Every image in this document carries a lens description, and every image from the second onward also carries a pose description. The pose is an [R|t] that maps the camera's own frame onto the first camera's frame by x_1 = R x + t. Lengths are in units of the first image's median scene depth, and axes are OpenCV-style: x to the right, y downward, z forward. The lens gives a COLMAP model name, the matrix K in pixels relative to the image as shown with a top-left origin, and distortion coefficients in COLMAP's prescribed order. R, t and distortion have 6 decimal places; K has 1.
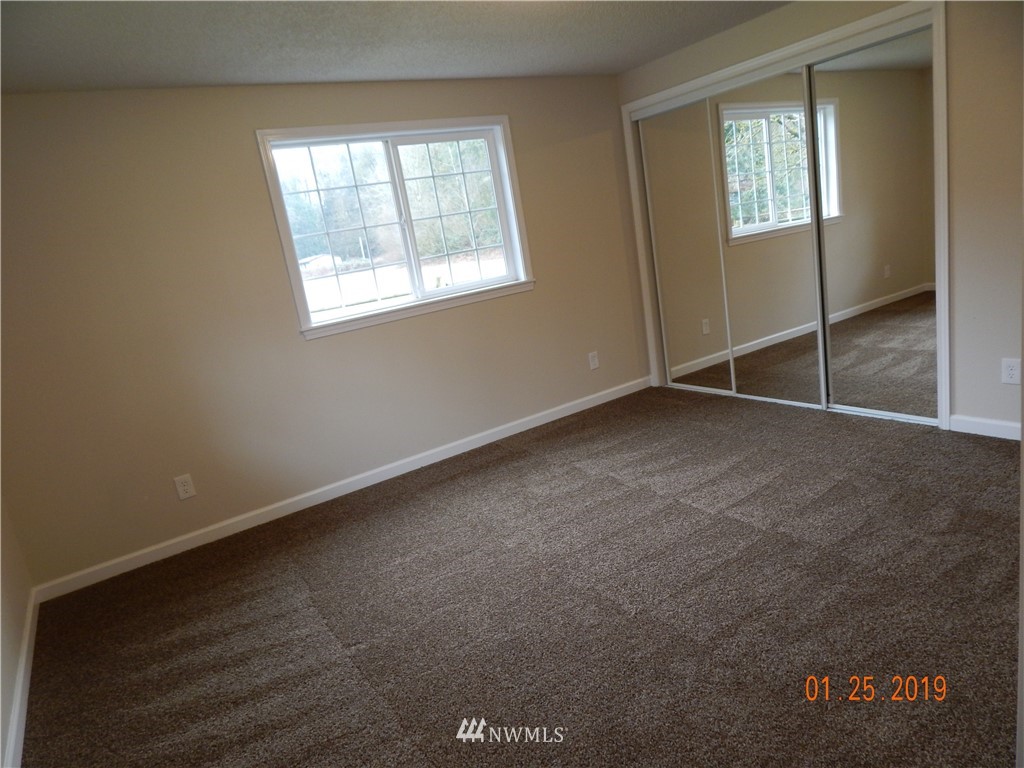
lens RADIAL K [[662.8, 0, 512.0], [0, 662.8, 384.0], [0, 0, 1]] dist [-0.001043, -0.001121]
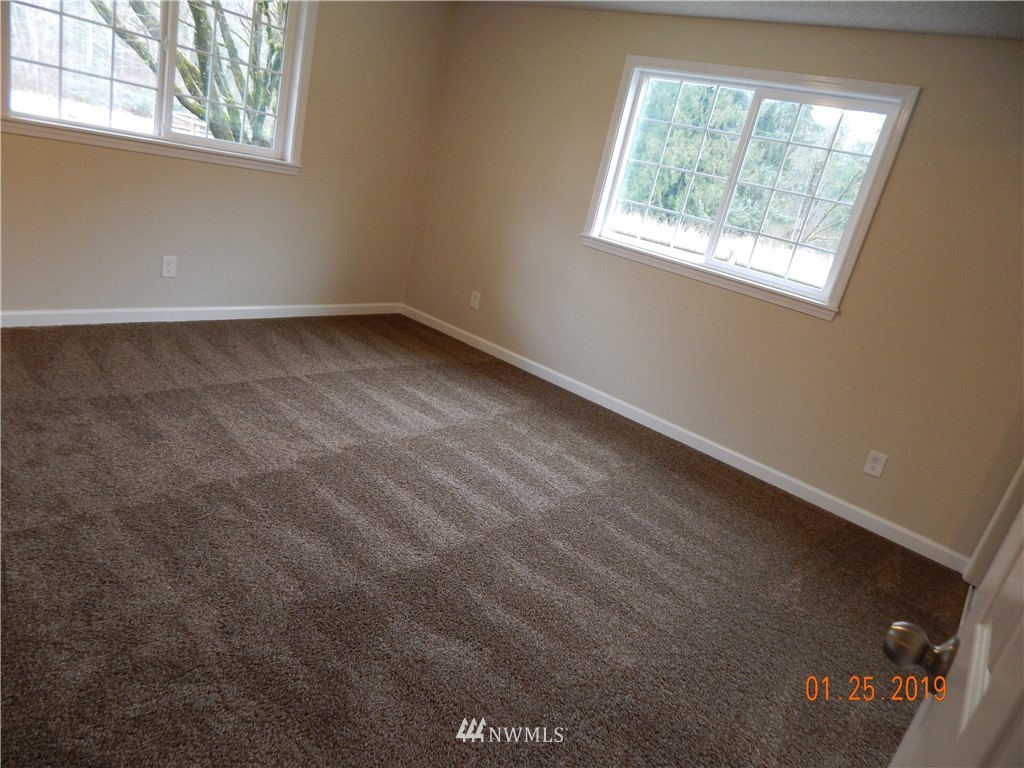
lens RADIAL K [[662.8, 0, 512.0], [0, 662.8, 384.0], [0, 0, 1]] dist [-0.001043, -0.001121]
pose [[0.264066, 0.513360, -0.816535, 0.671225], [-0.474511, 0.806193, 0.353402, -0.205786], [0.839707, 0.294134, 0.456484, 0.426092]]
